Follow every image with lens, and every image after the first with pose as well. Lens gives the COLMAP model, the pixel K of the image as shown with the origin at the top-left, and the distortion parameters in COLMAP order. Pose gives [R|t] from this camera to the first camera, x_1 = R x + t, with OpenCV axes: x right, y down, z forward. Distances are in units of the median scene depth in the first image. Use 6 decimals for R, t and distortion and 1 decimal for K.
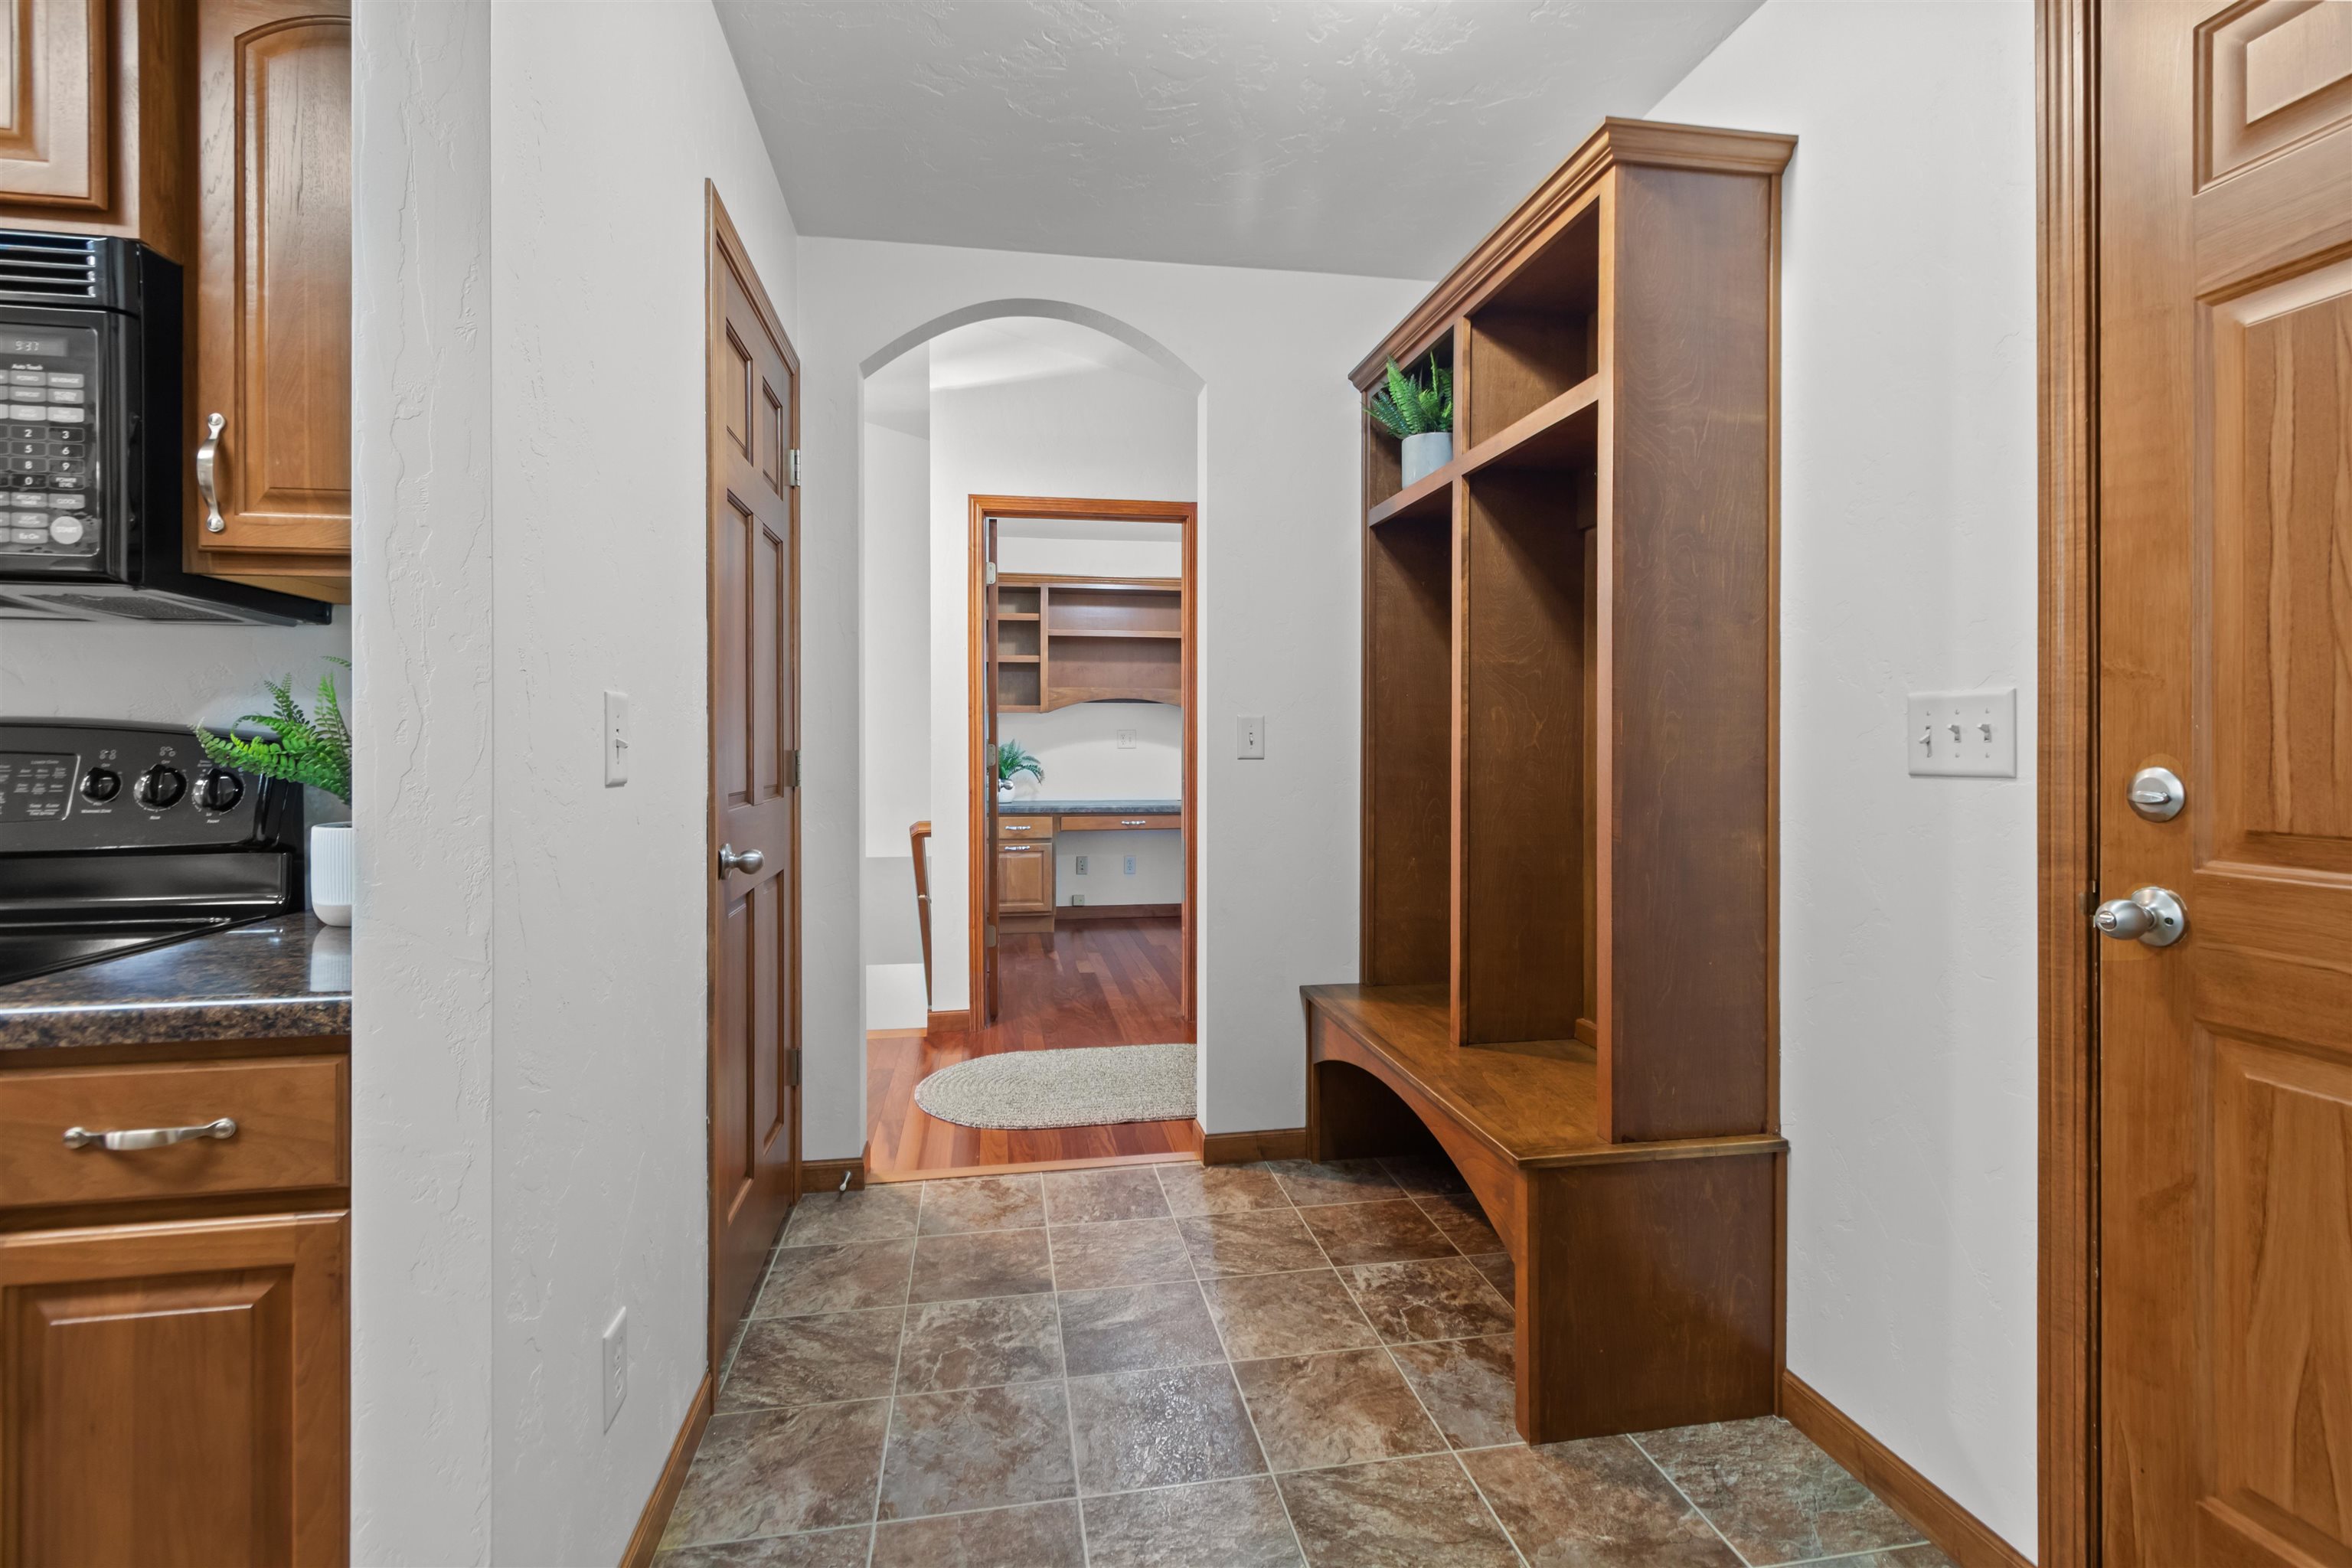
lens RADIAL K [[1070.1, 0, 1164.2], [0, 1070.1, 731.2], [0, 0, 1]] dist [0.003216, -0.000608]
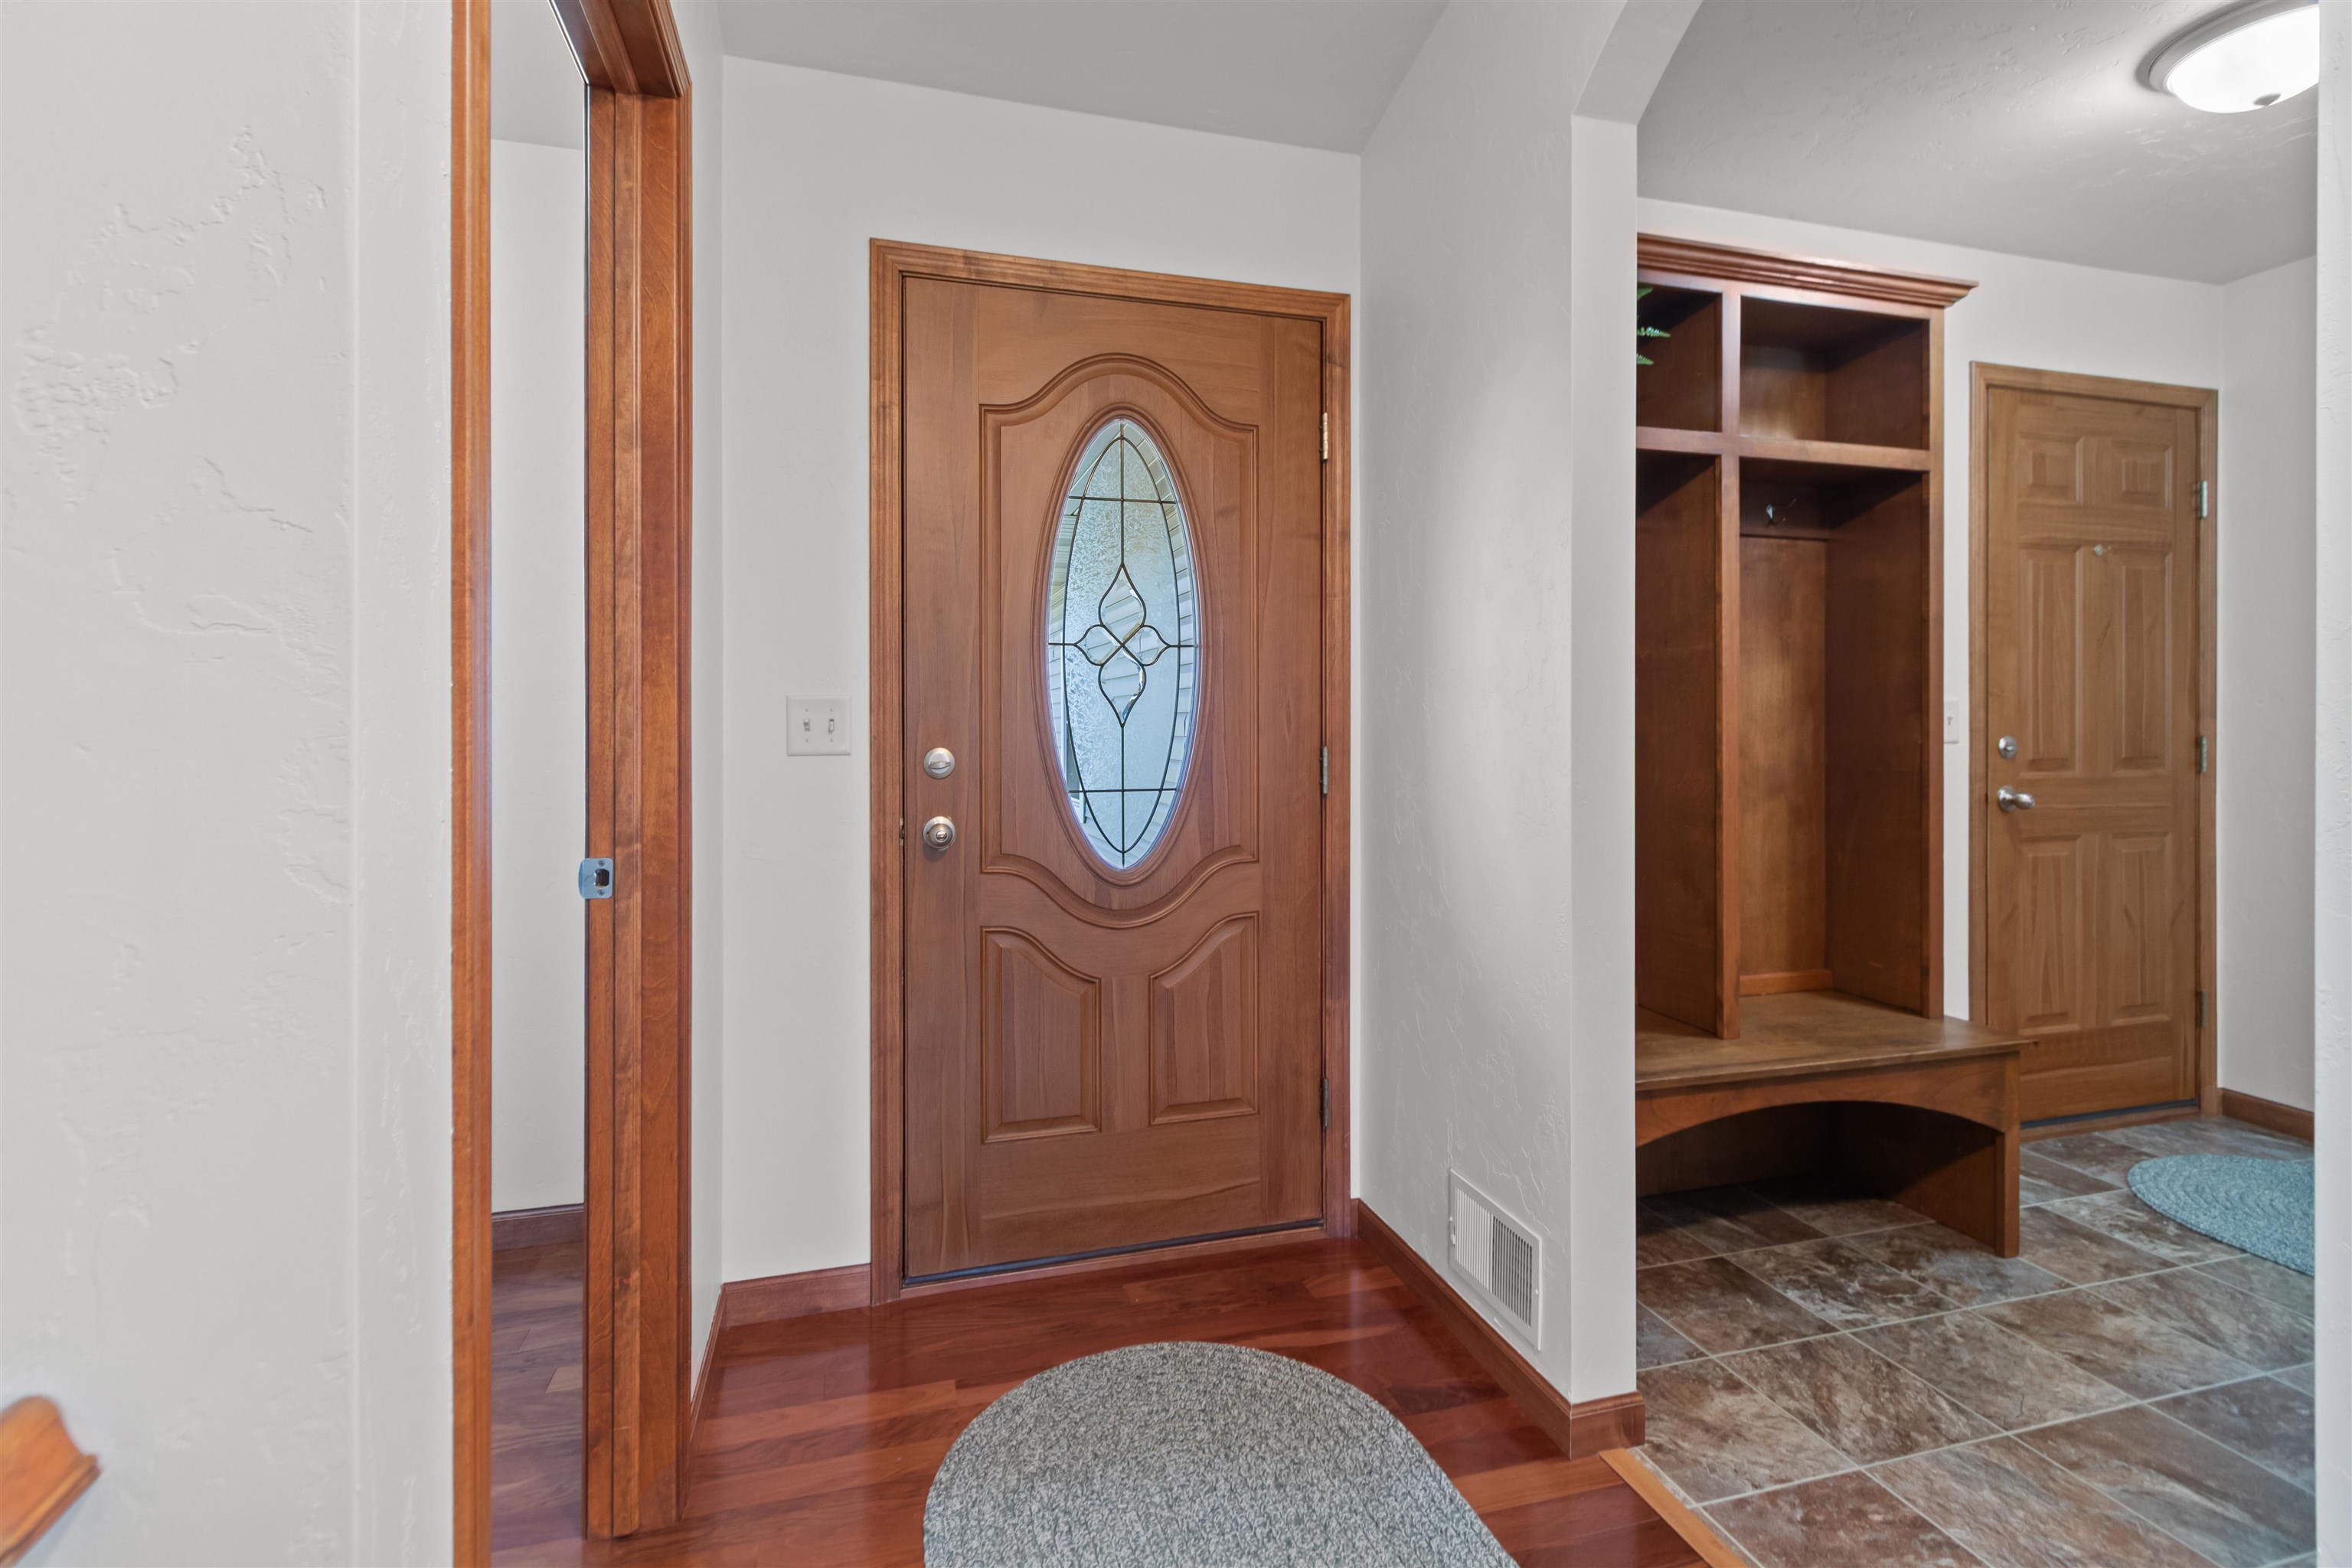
lens RADIAL K [[1070.1, 0, 1171.3], [0, 1070.1, 729.6], [0, 0, 1]] dist [0.003216, -0.000608]
pose [[-0.109202, 0.003684, 0.994013, -0.727265], [-0.001414, 0.999992, -0.003861, 0.018940], [-0.994019, -0.001827, -0.109196, 1.839224]]
